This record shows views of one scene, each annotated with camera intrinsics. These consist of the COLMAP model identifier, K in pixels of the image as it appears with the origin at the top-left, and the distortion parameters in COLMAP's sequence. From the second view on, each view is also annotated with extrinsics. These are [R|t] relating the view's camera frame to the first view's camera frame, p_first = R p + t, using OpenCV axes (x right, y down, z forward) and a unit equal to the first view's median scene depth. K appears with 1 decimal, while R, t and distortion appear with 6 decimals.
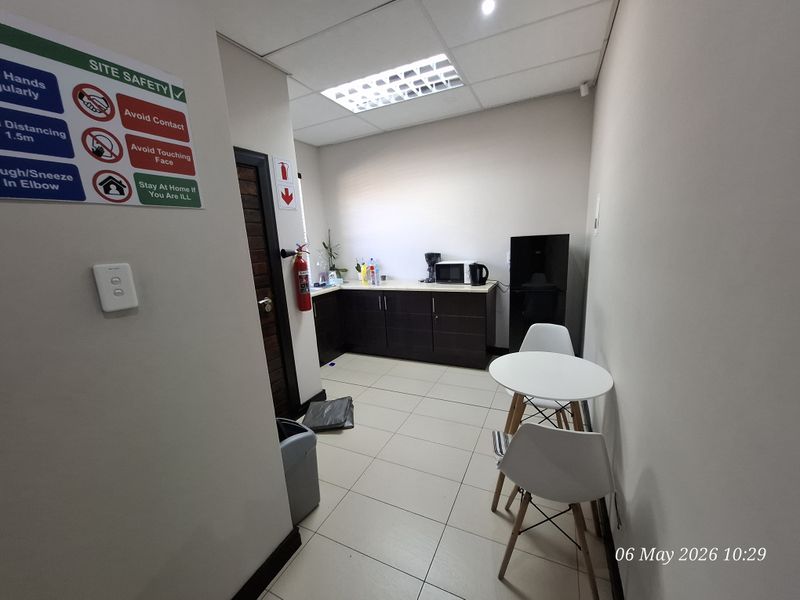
lens RADIAL K [[316.8, 0, 409.2], [0, 316.8, 306.2], [0, 0, 1]] dist [-0.002086, -0.005061]
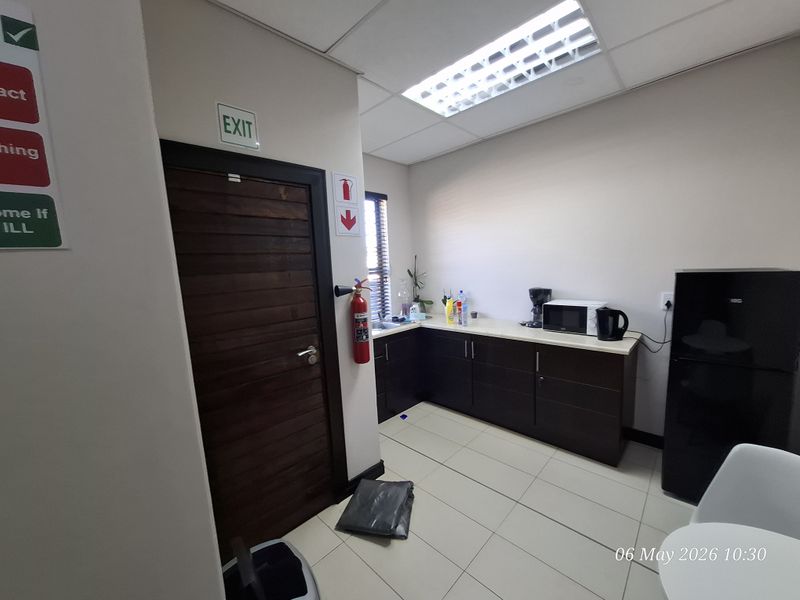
lens RADIAL K [[316.8, 0, 409.2], [0, 316.8, 306.2], [0, 0, 1]] dist [-0.002086, -0.005061]
pose [[0.949061, 0.052700, -0.310654, 0.018923], [-0.072373, 0.996014, -0.052136, -0.086944], [0.306668, 0.071963, 0.949092, 0.263388]]
